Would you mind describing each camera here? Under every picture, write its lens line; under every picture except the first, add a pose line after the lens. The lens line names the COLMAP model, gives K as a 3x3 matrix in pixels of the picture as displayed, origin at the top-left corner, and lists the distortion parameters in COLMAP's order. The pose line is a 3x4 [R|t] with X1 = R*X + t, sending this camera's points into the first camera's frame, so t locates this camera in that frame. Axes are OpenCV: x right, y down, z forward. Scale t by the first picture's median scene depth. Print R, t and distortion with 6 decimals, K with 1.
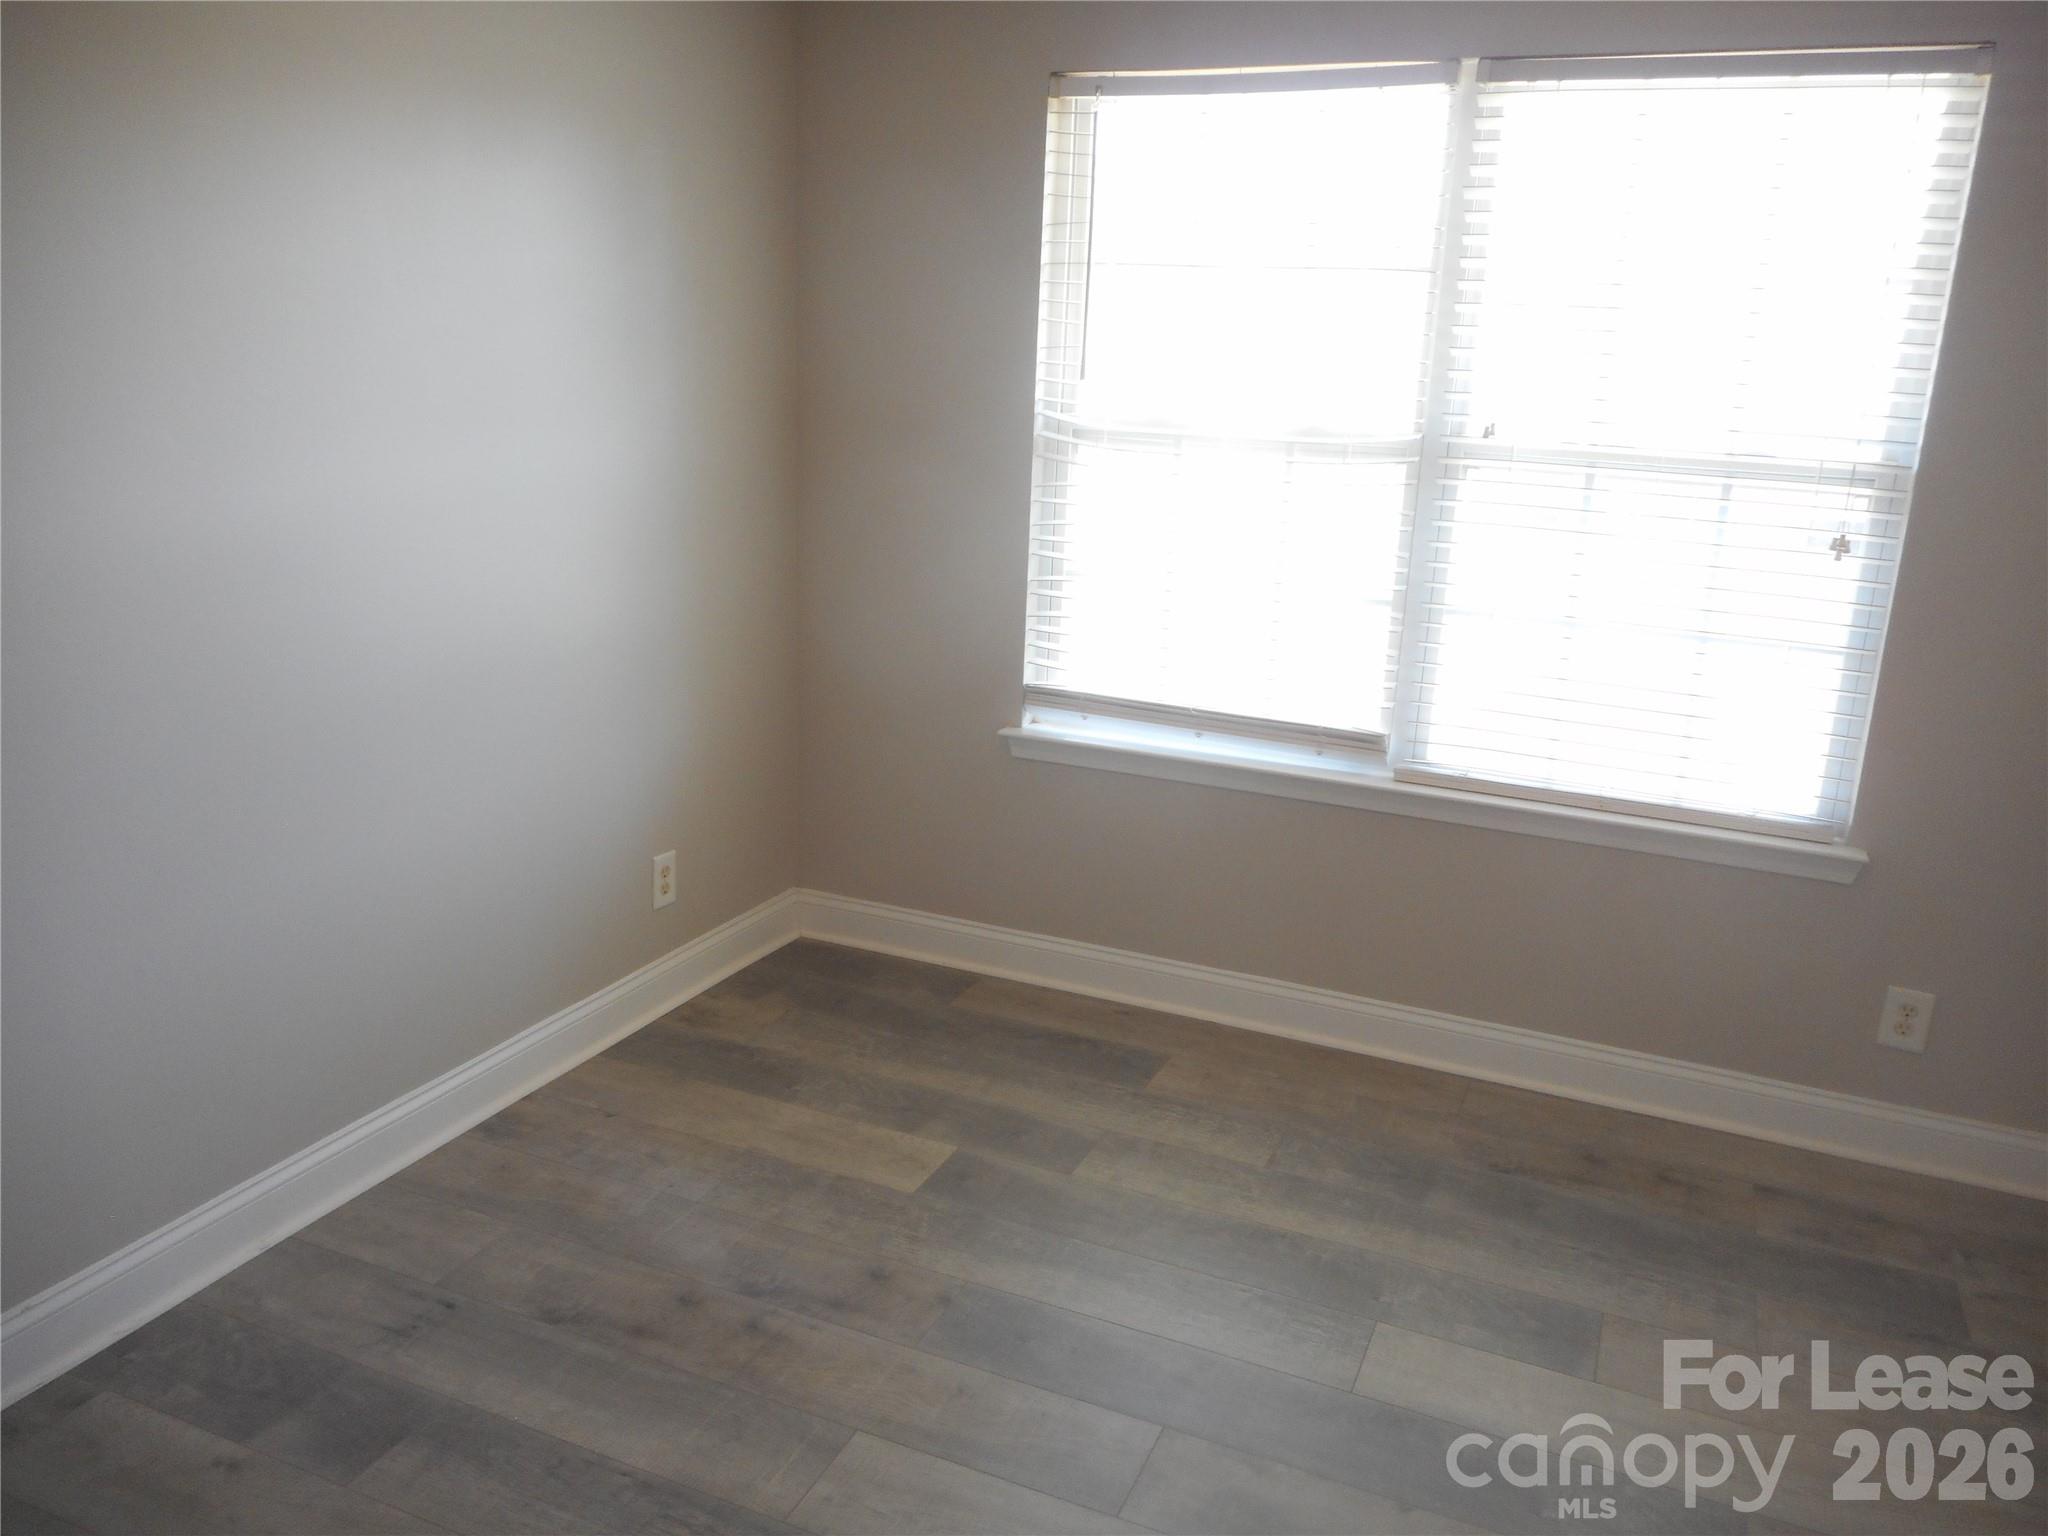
lens RADIAL K [[1539.4, 0, 1015.3], [0, 1539.4, 779.7], [0, 0, 1]] dist [-0.003333, 0.020611]
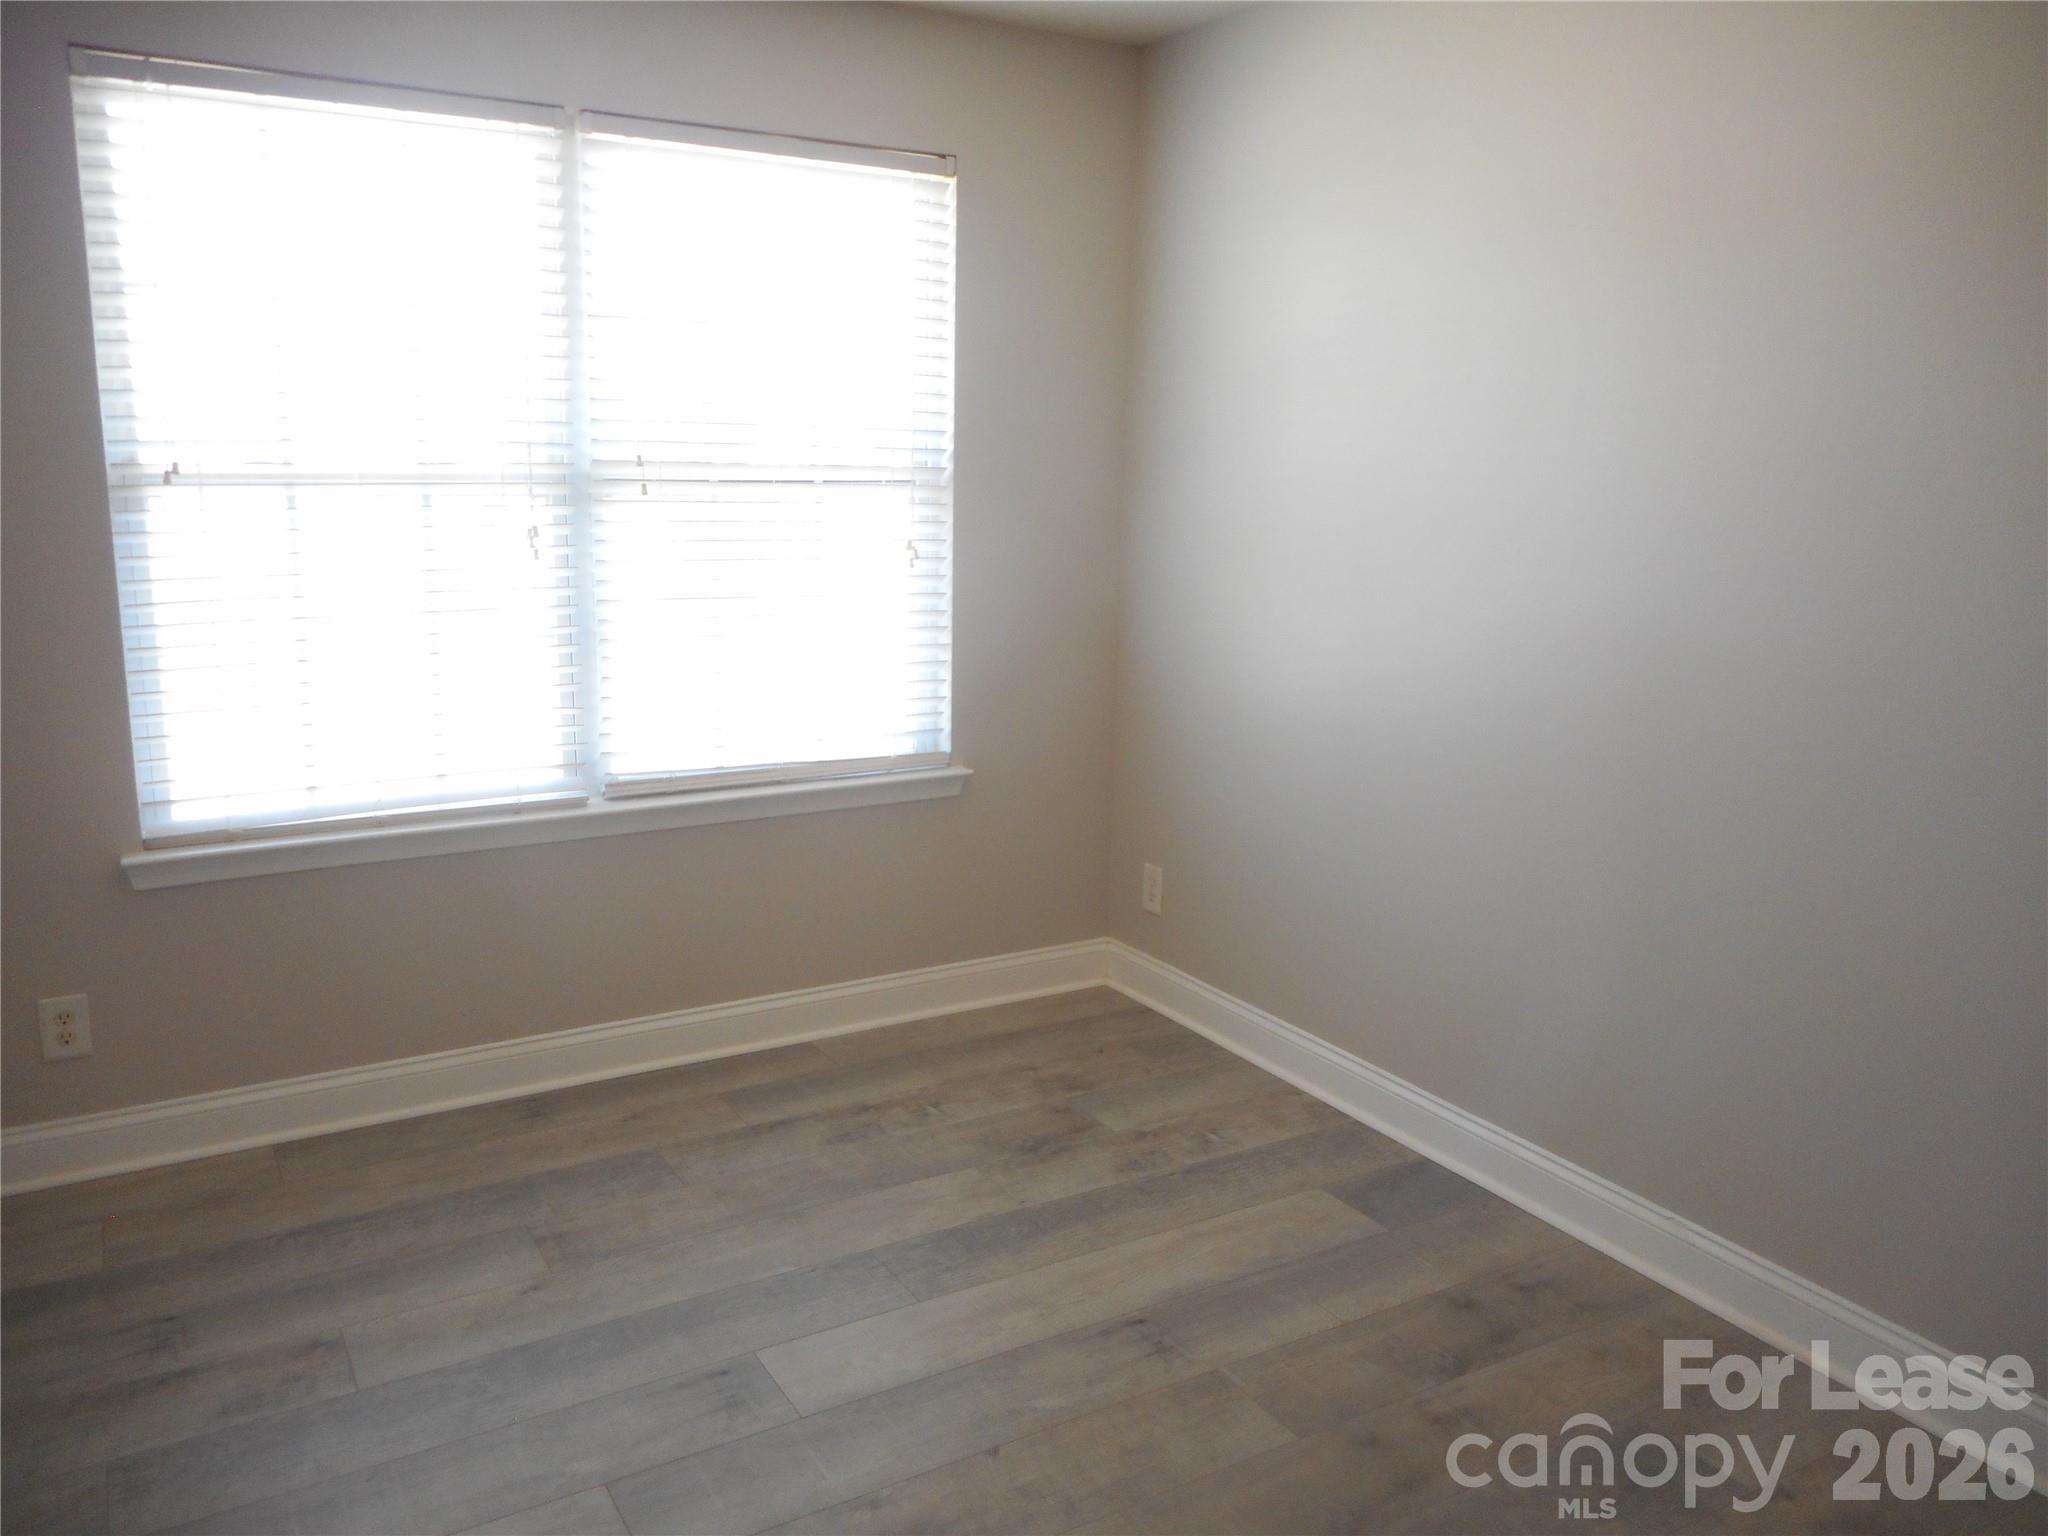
lens RADIAL K [[1539.4, 0, 1021.9], [0, 1539.4, 762.8], [0, 0, 1]] dist [-0.003333, 0.020611]
pose [[0.580051, -0.206347, 0.788011, -0.395674], [0.217033, 0.971564, 0.094655, -0.062579], [-0.785135, 0.116119, 0.608341, 0.163148]]
